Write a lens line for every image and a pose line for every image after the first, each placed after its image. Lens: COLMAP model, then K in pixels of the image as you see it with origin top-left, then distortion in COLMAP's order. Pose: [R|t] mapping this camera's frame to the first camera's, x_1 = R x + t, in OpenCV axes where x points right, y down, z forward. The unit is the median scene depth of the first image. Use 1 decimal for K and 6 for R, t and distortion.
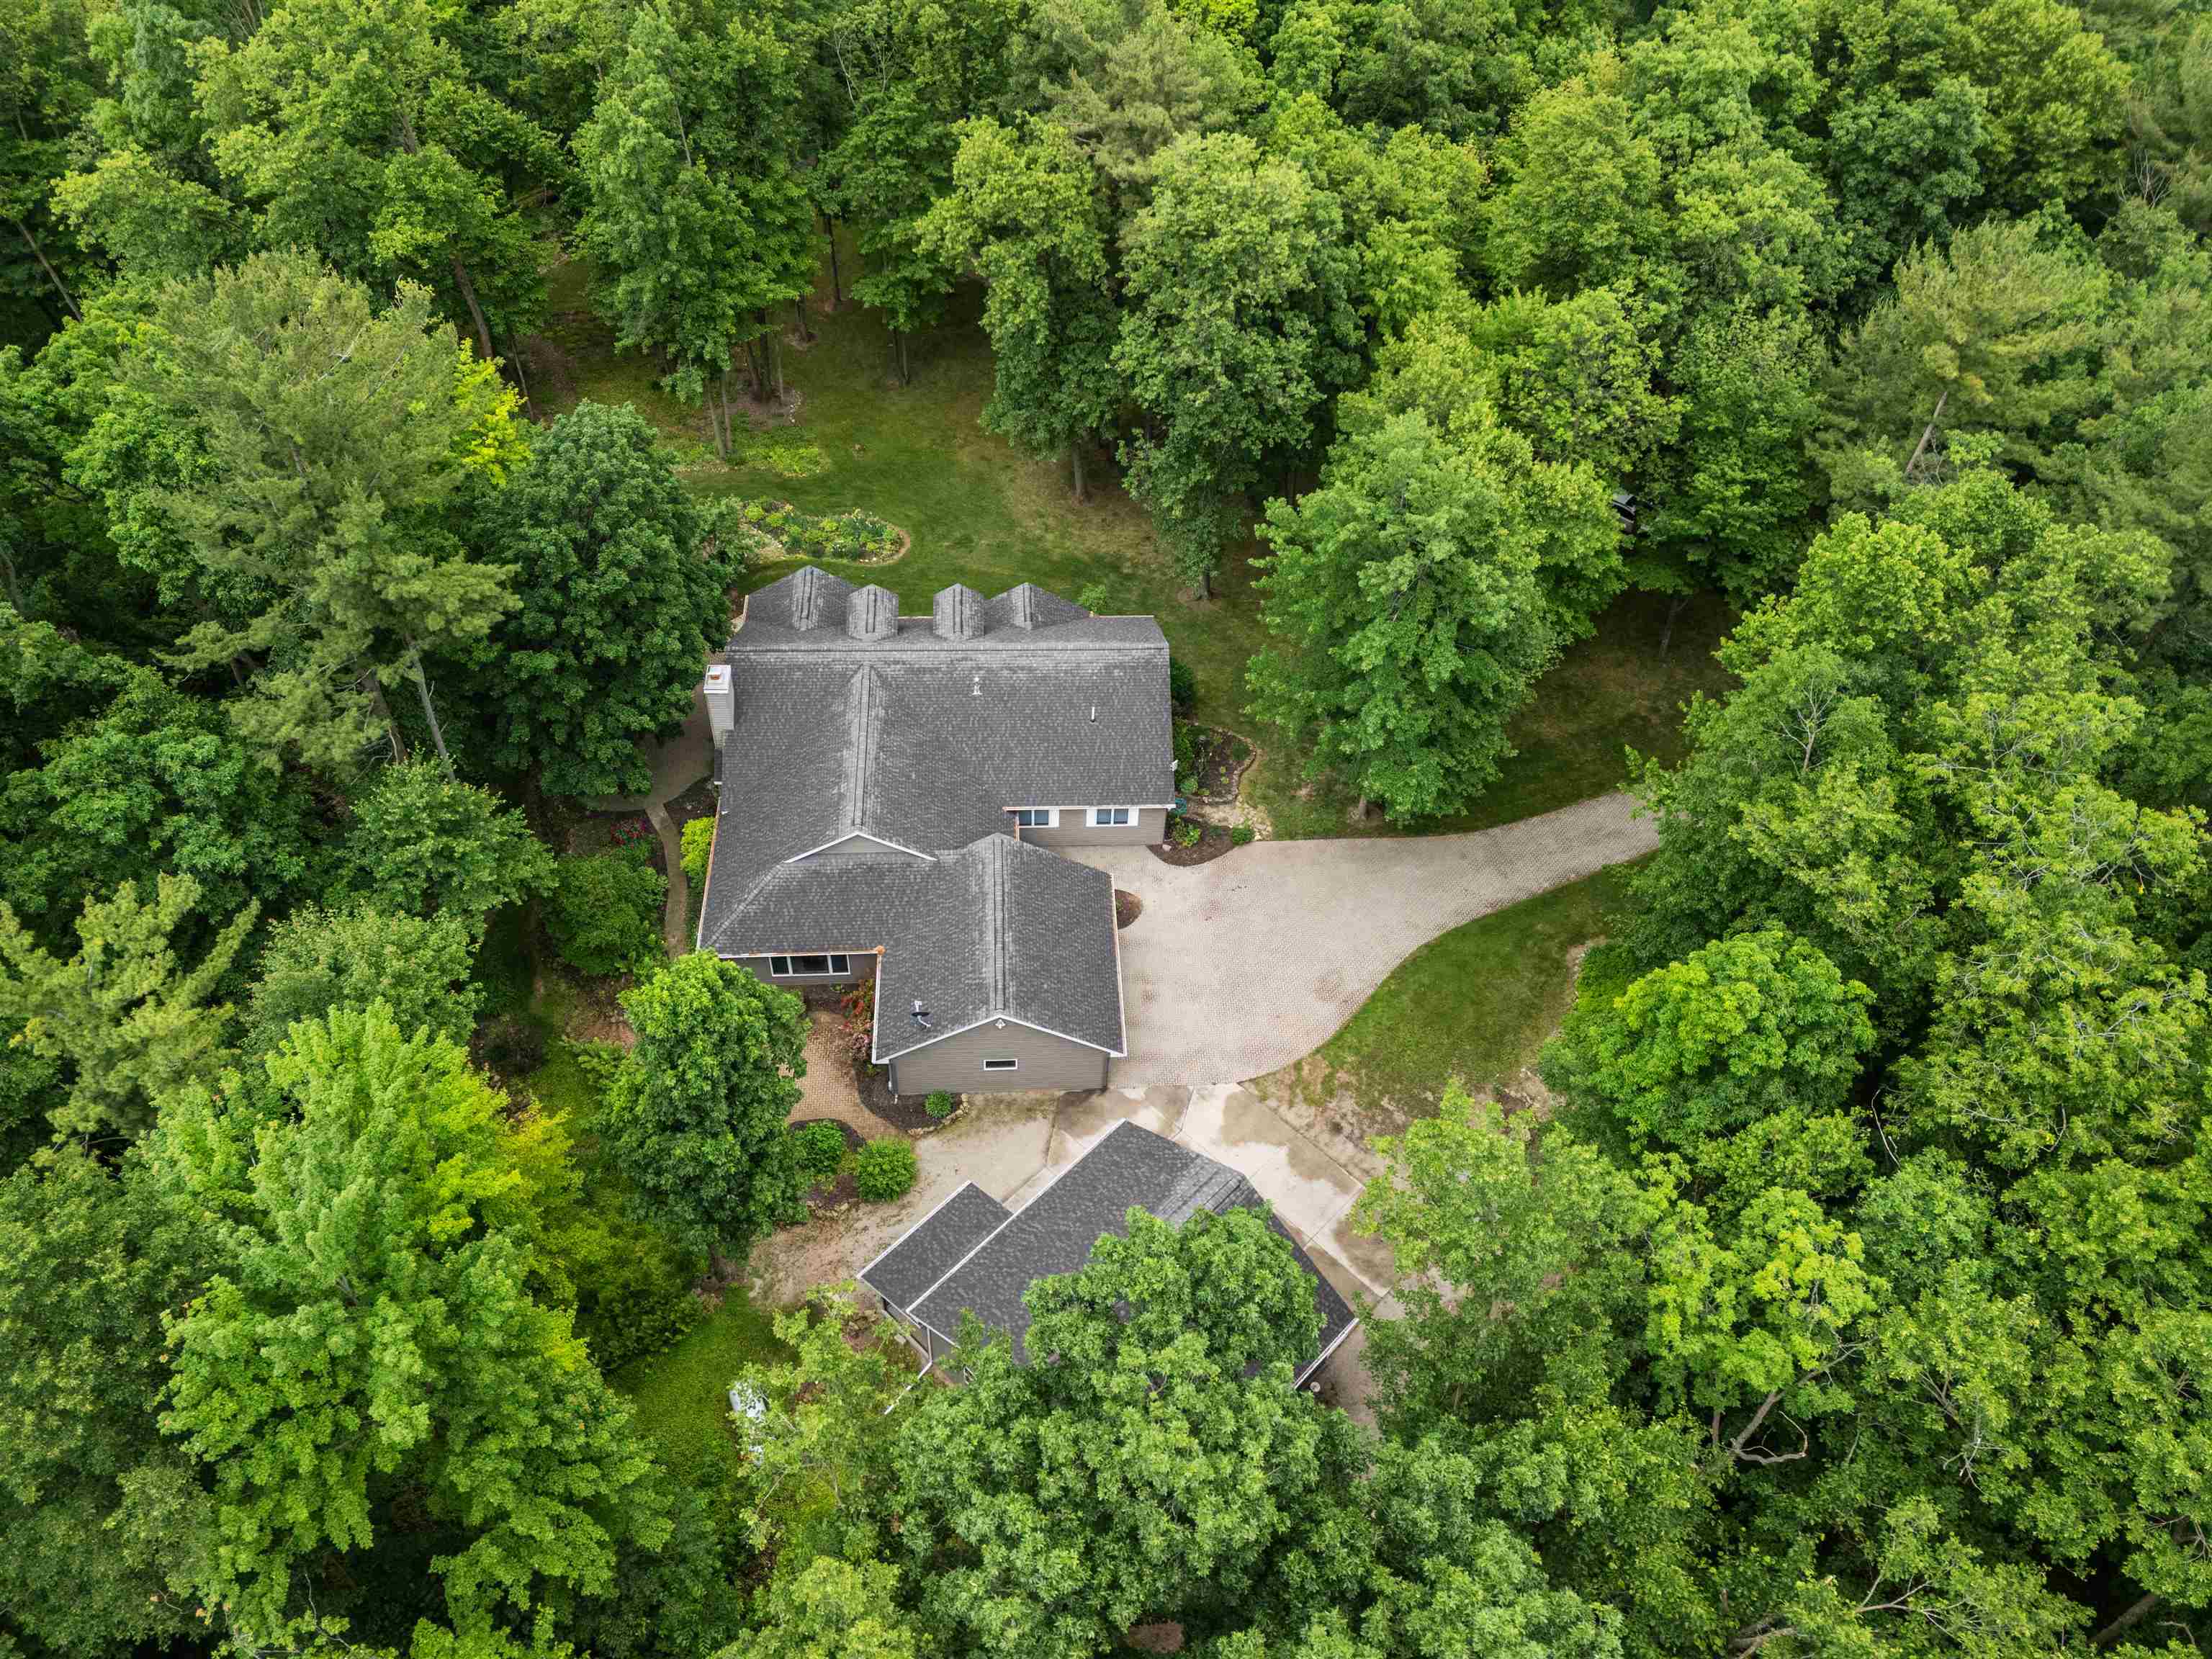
lens RADIAL K [[1602.5, 0, 1106.0], [0, 1602.5, 829.5], [0, 0, 1]] dist [0.046579, -0.002174]
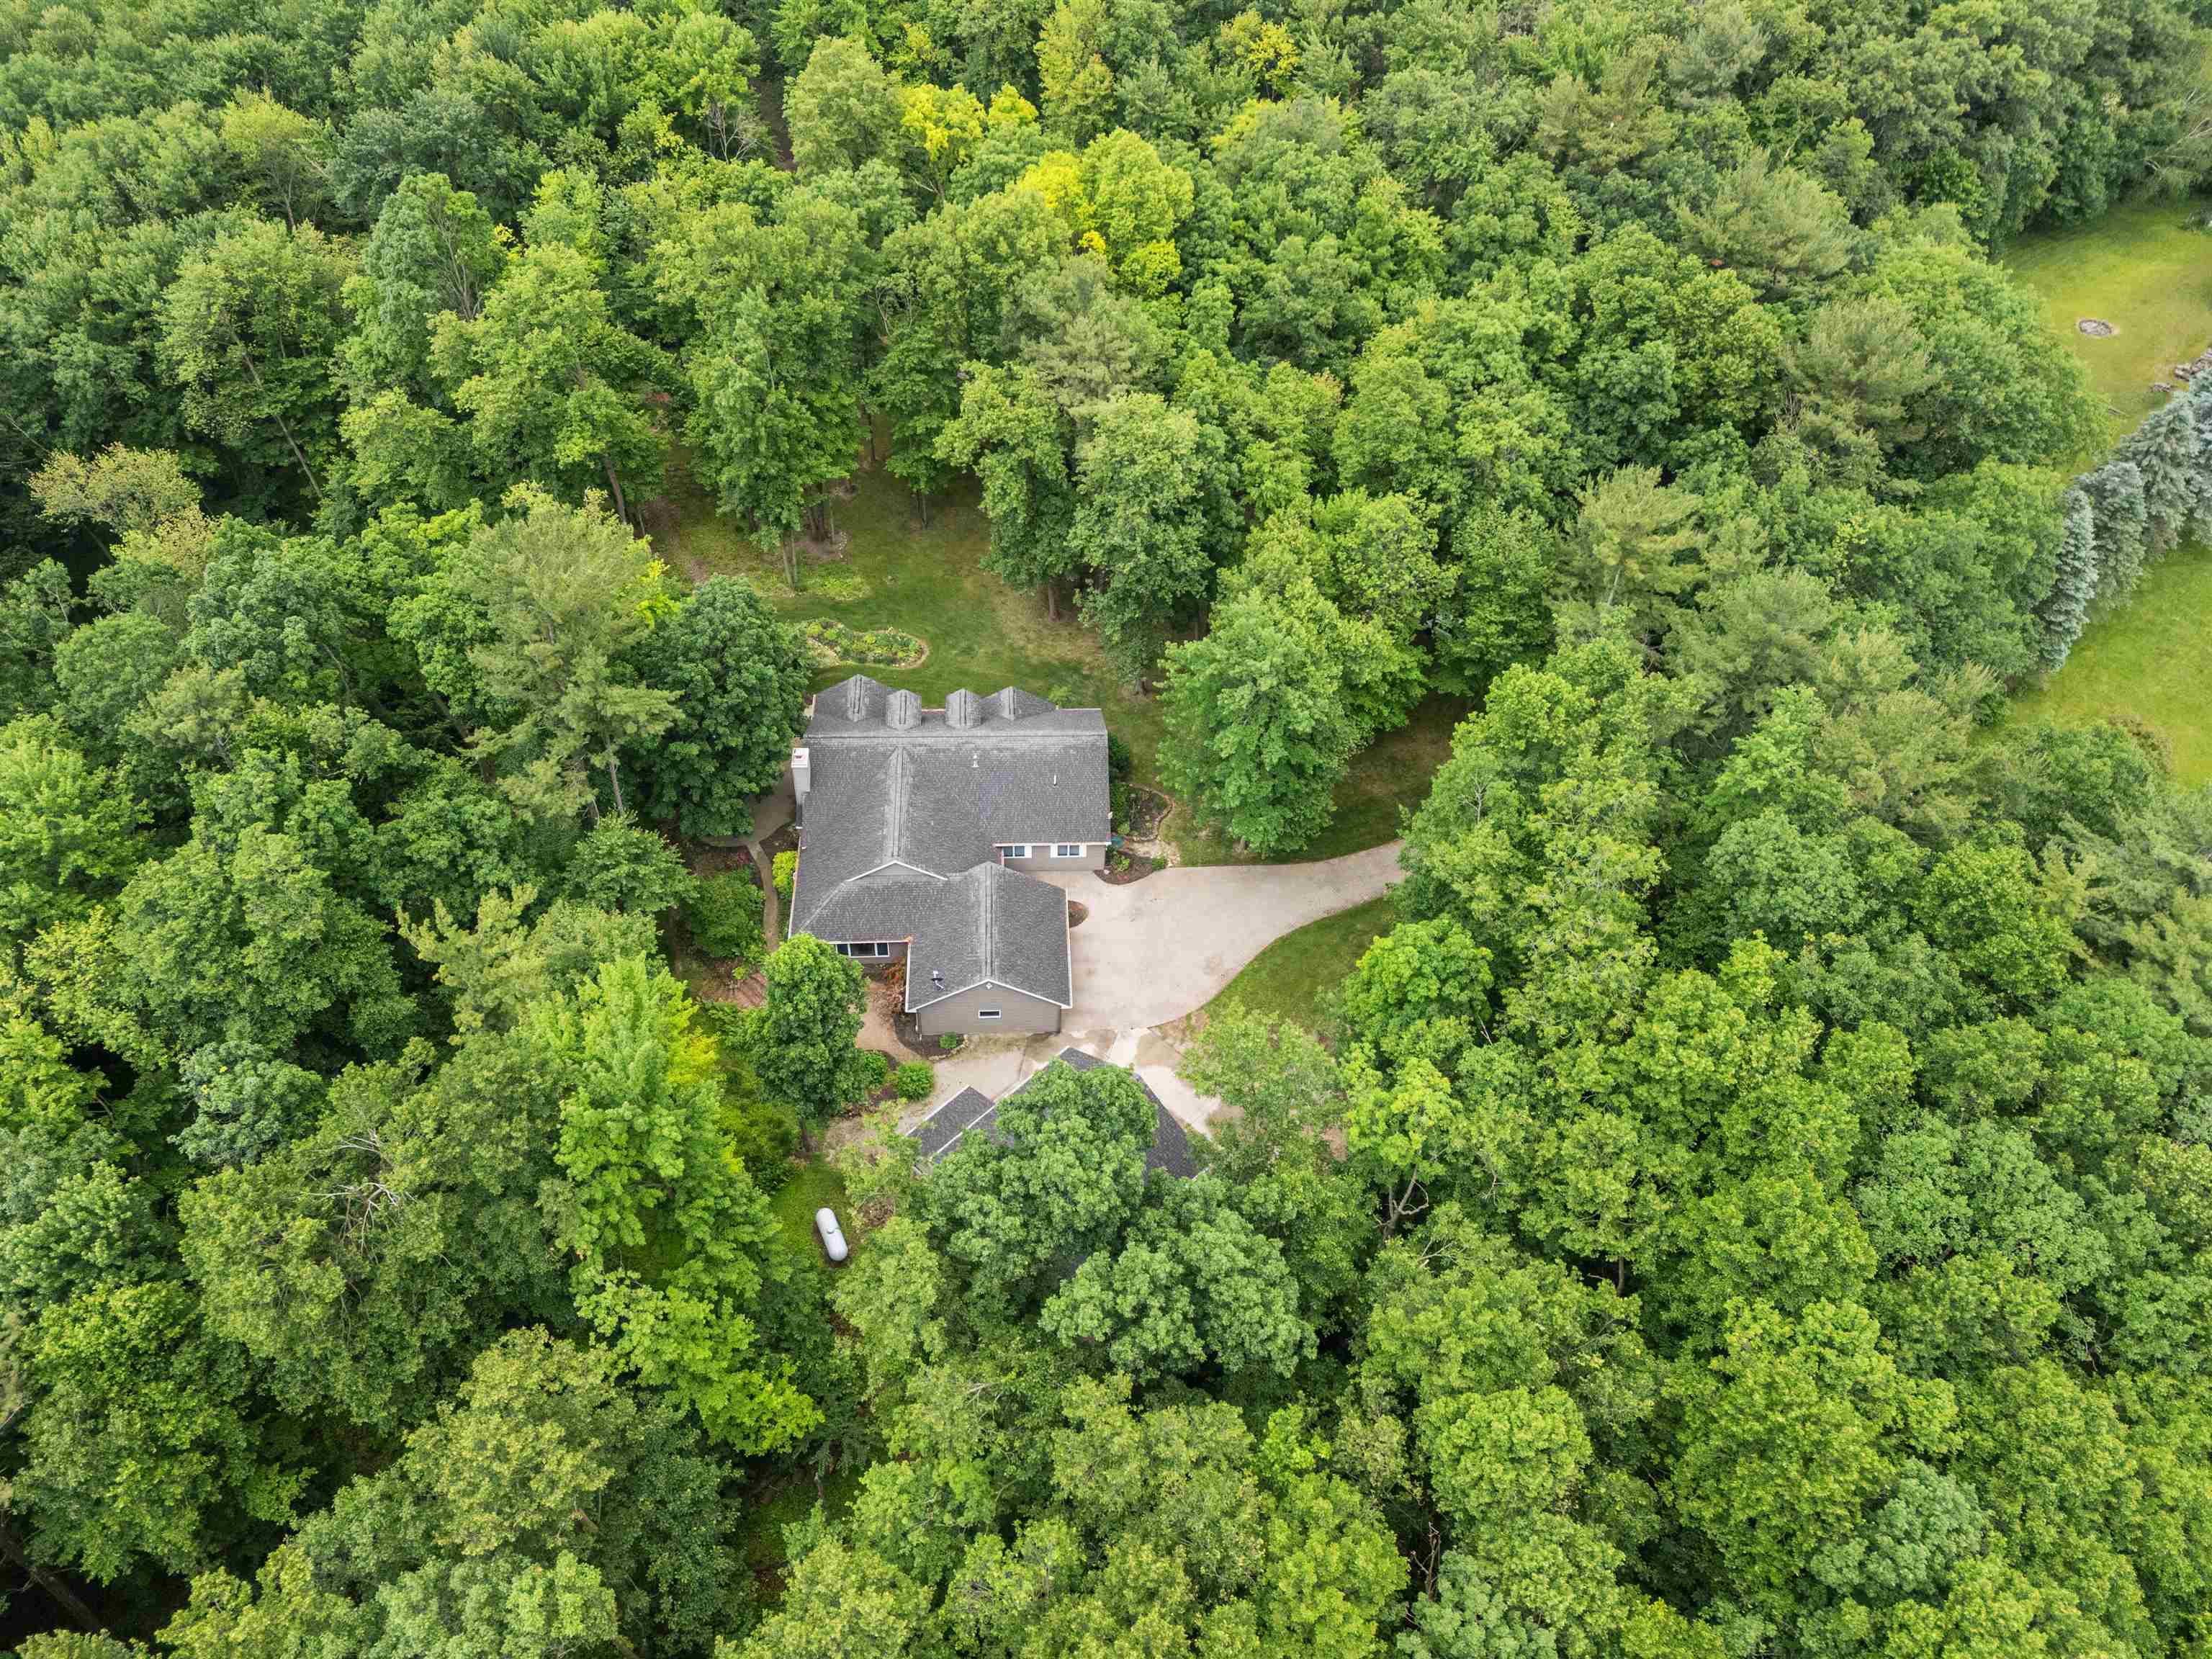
lens RADIAL K [[1556.9, 0, 1106.0], [0, 1556.9, 829.5], [0, 0, 1]] dist [0.072231, -0.001215]
pose [[0.999998, 0.000786, -0.001986, 0.045239], [-0.000825, 0.999804, -0.019773, 0.000800], [0.001970, 0.019774, 0.999803, -0.459013]]
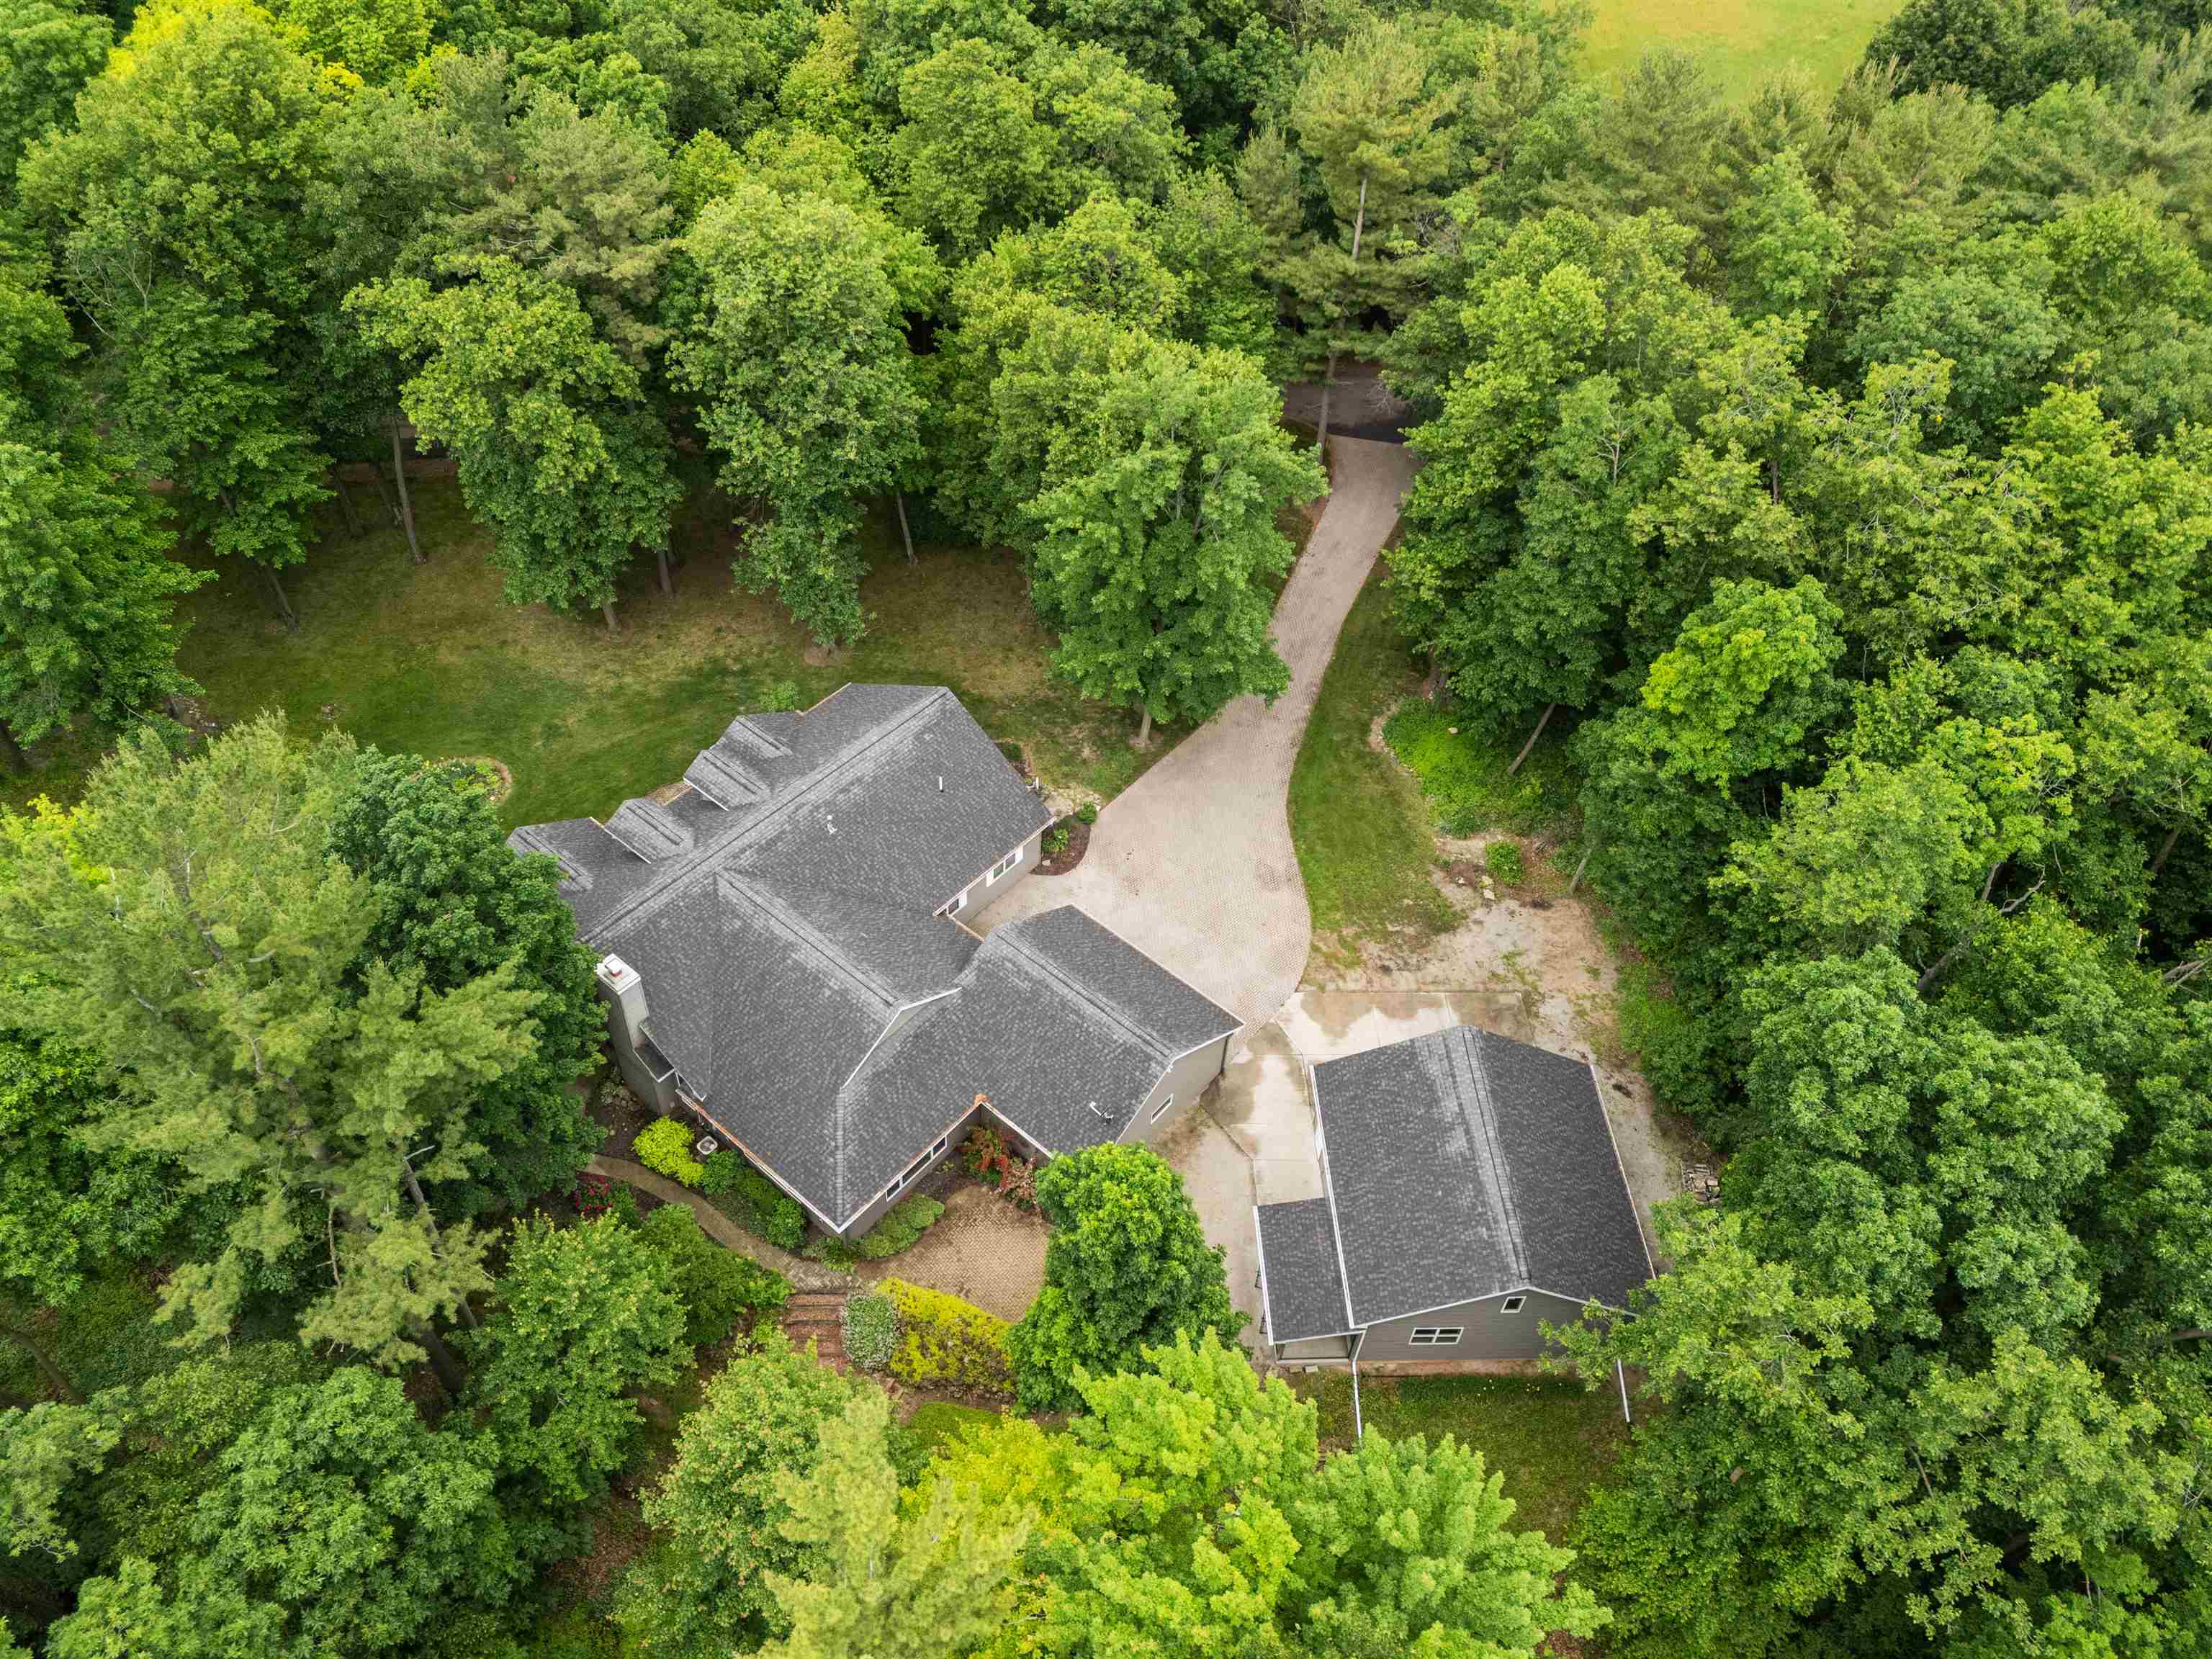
lens RADIAL K [[1602.5, 0, 1106.0], [0, 1602.5, 829.5], [0, 0, 1]] dist [0.046579, -0.002174]
pose [[0.690672, -0.533258, 0.488474, -0.462646], [0.523510, 0.834684, 0.170998, -0.176530], [-0.498908, 0.137618, 0.855659, 0.145829]]
